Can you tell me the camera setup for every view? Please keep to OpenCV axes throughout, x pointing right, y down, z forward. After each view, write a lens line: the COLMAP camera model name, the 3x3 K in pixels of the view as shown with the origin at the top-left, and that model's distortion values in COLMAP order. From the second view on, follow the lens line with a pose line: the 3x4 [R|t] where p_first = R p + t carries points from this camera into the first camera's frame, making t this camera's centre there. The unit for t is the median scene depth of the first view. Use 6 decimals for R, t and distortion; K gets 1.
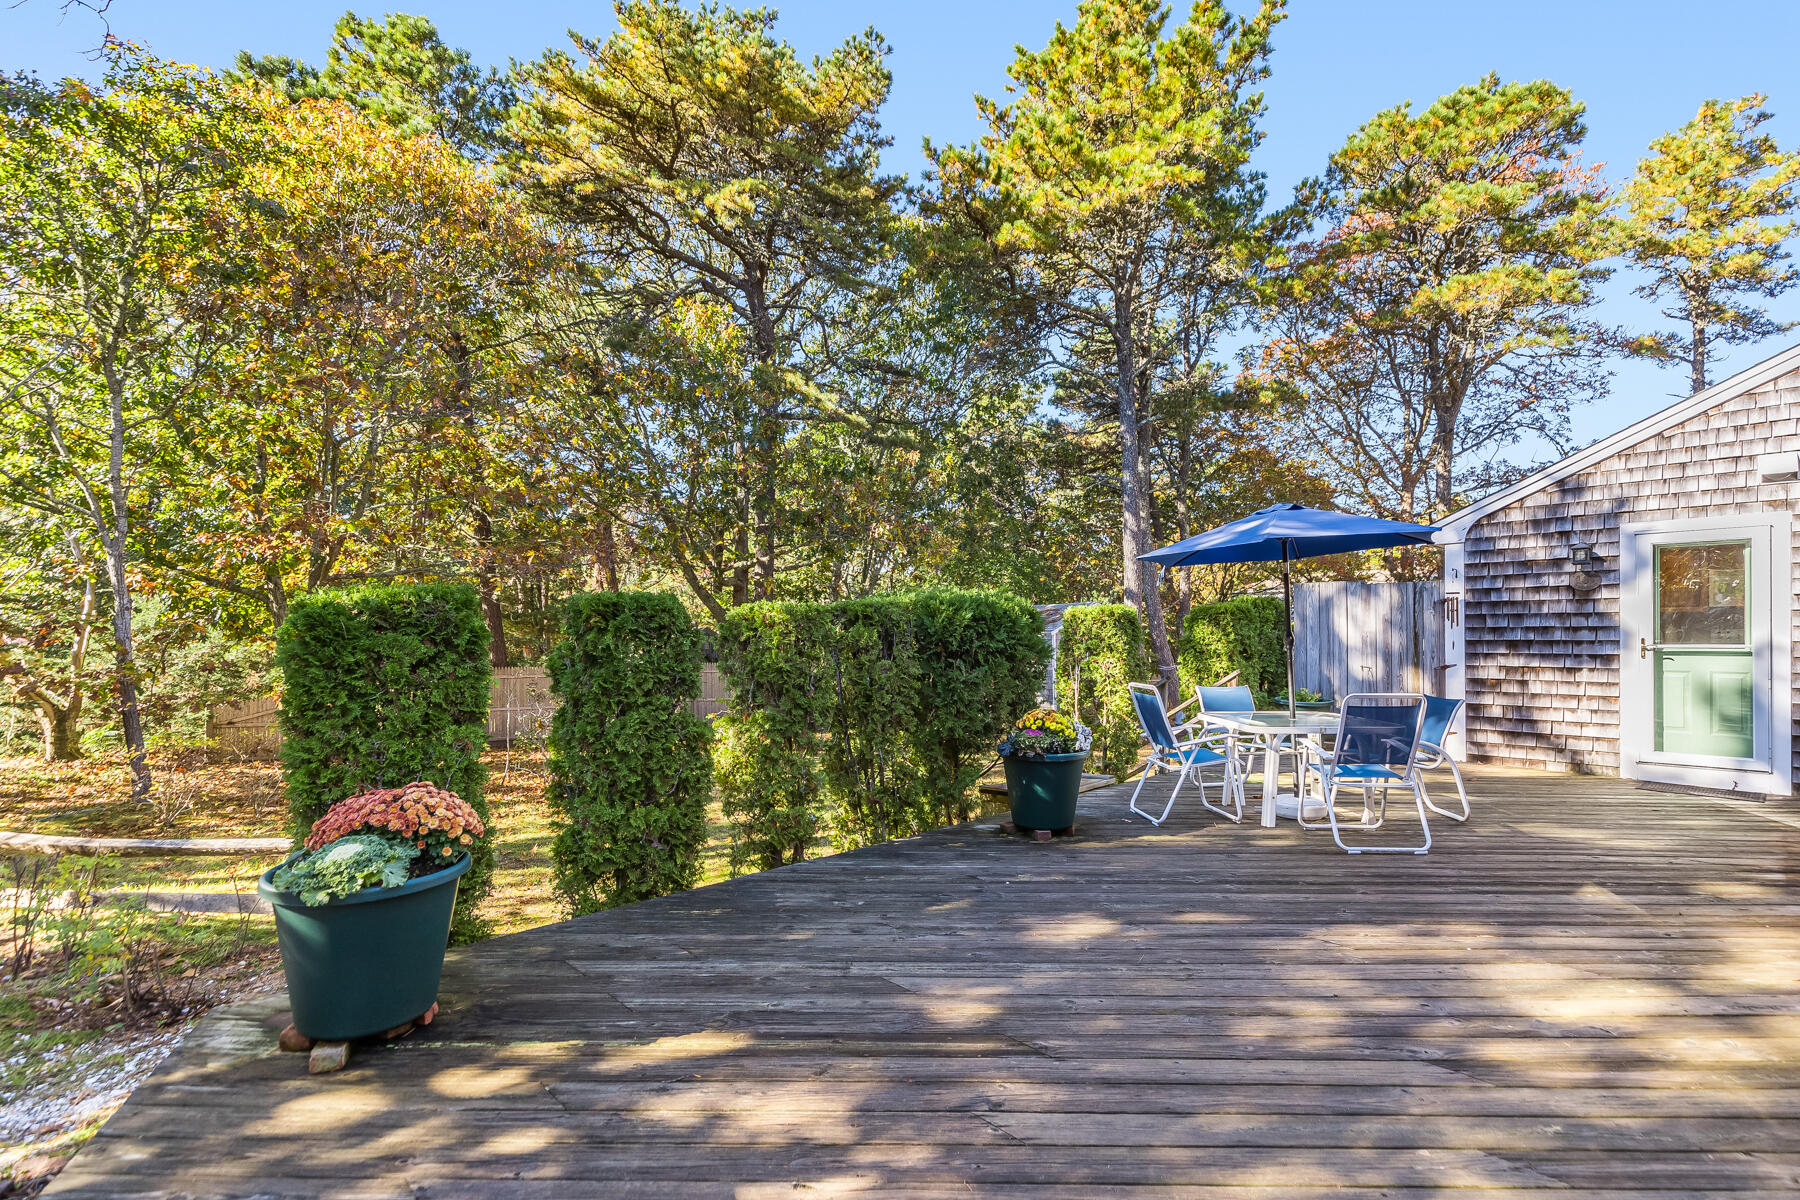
lens RADIAL K [[840.1, 0, 900.8], [0, 840.1, 630.6], [0, 0, 1]] dist [0.009448, 0.000325]
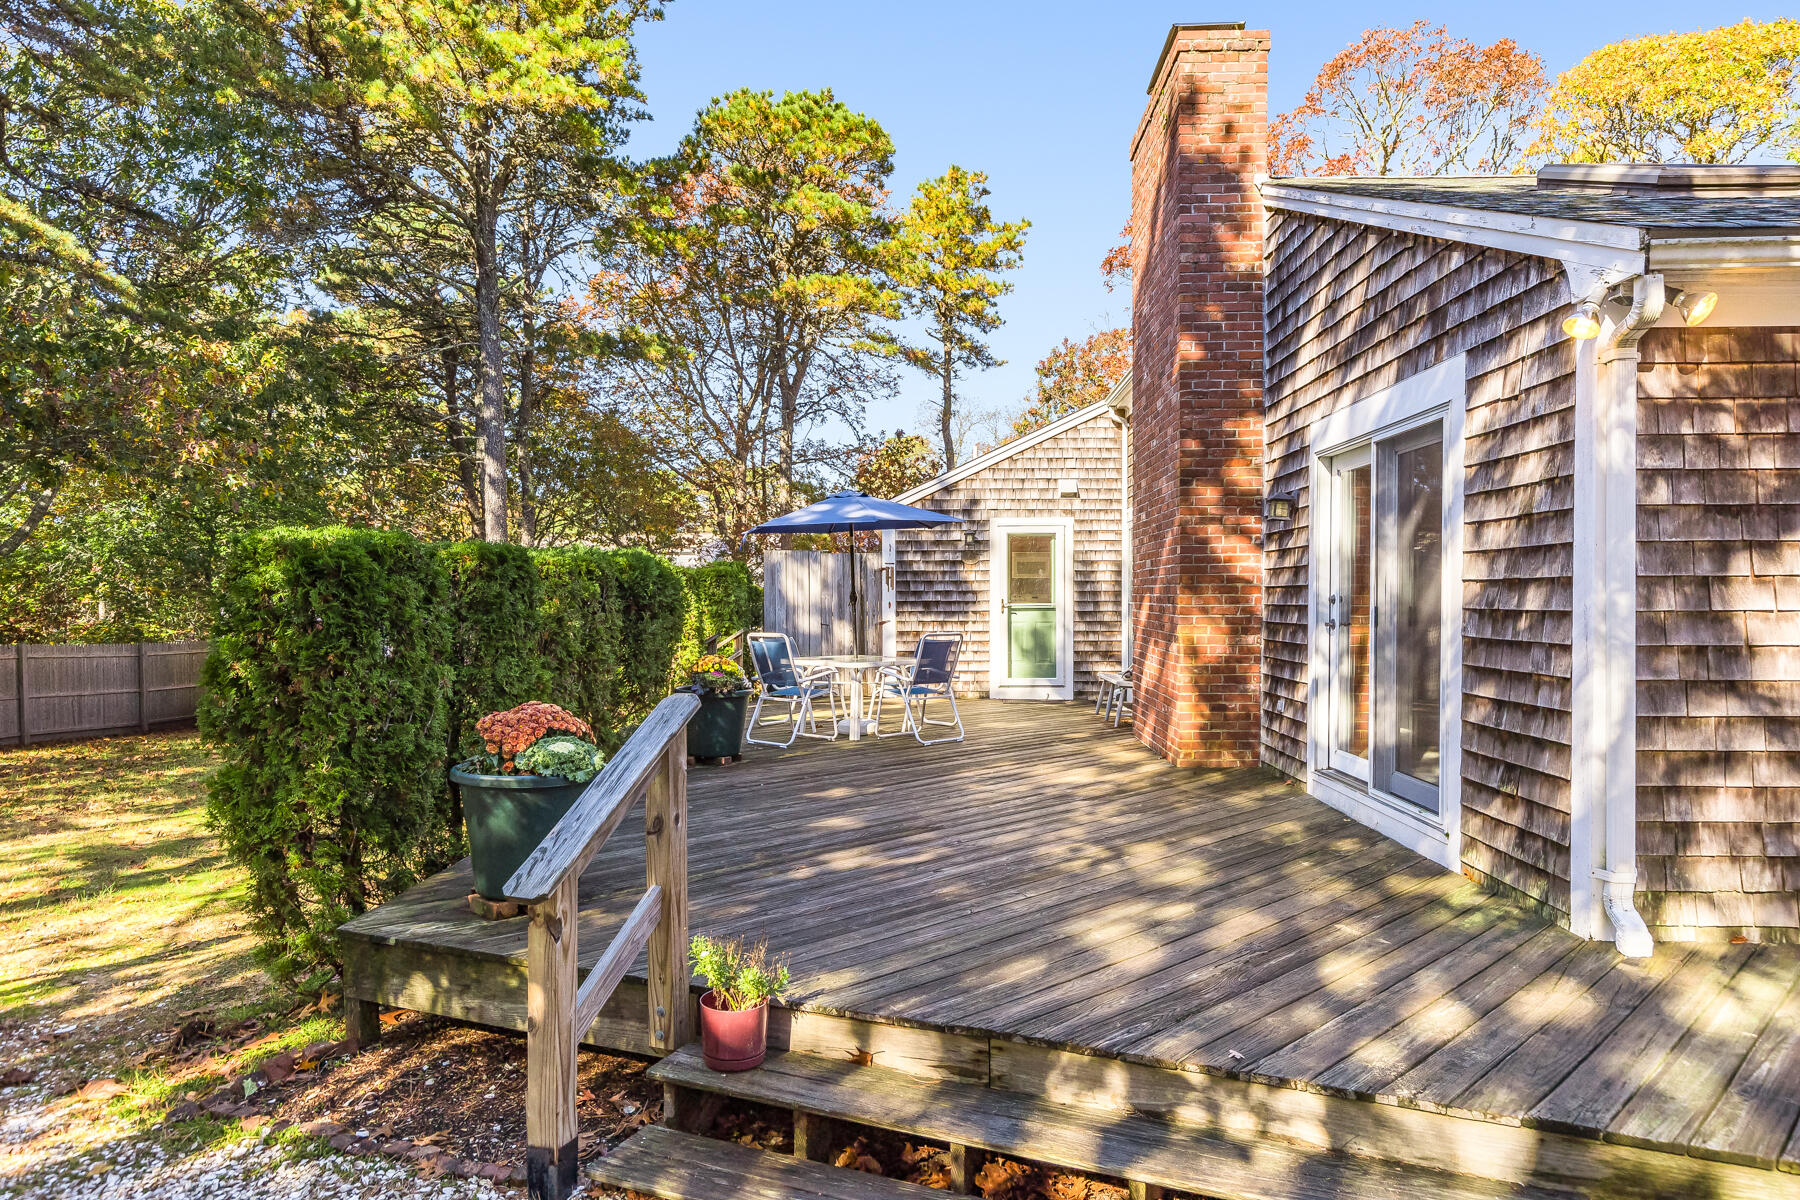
lens RADIAL K [[1101.8, 0, 900.0], [0, 1101.8, 600.0], [0, 0, 1]] dist [0.040949, -0.029321]
pose [[0.713594, 0.003436, 0.700551, -0.258695], [-0.002376, 0.999994, -0.002484, 0.007421], [-0.700556, 0.000109, 0.713598, -0.096144]]
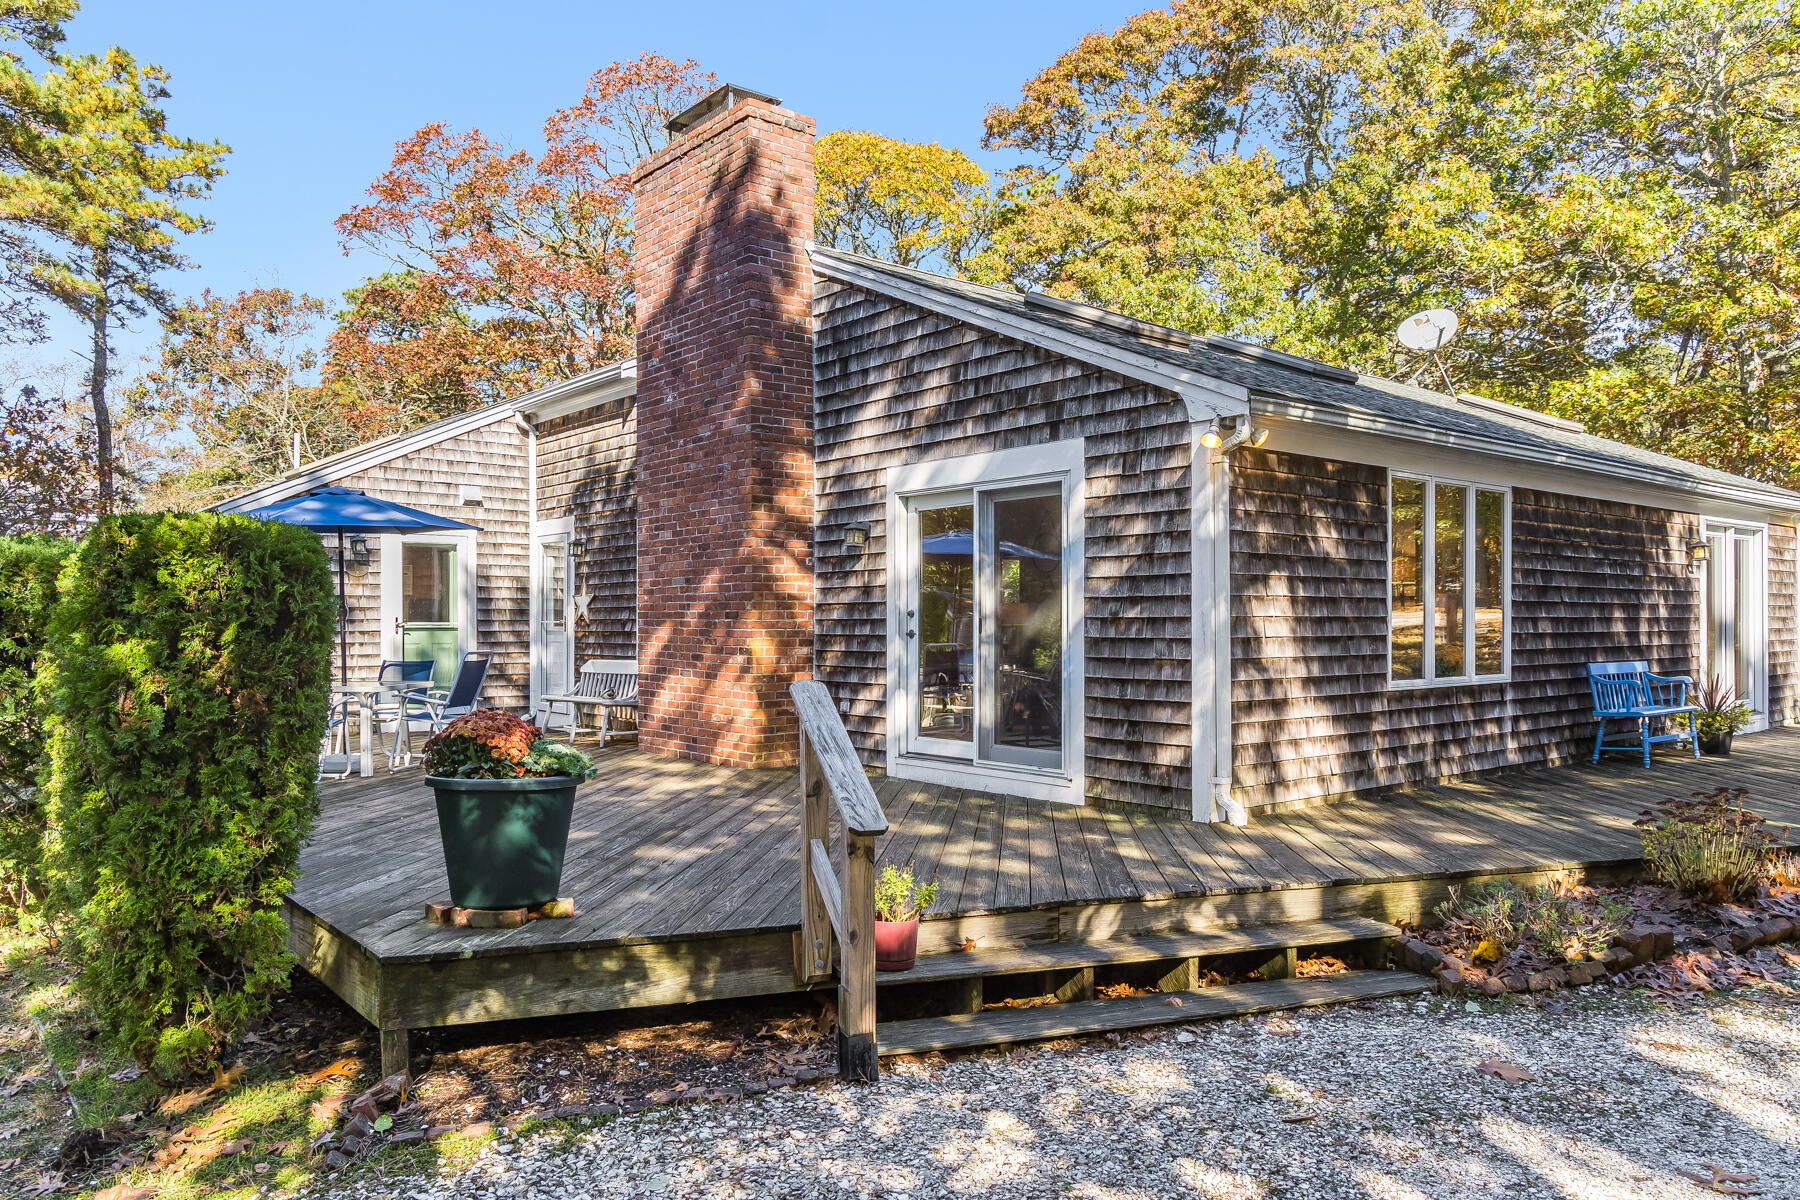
lens RADIAL K [[1291.9, 0, 900.0], [0, 1291.9, 600.0], [0, 0, 1]] dist [0.030327, -0.001335]
pose [[0.076447, 0.025229, 0.996754, -0.455663], [0.000143, 0.999680, -0.025314, 0.015058], [-0.997074, 0.002078, 0.076419, 0.056366]]
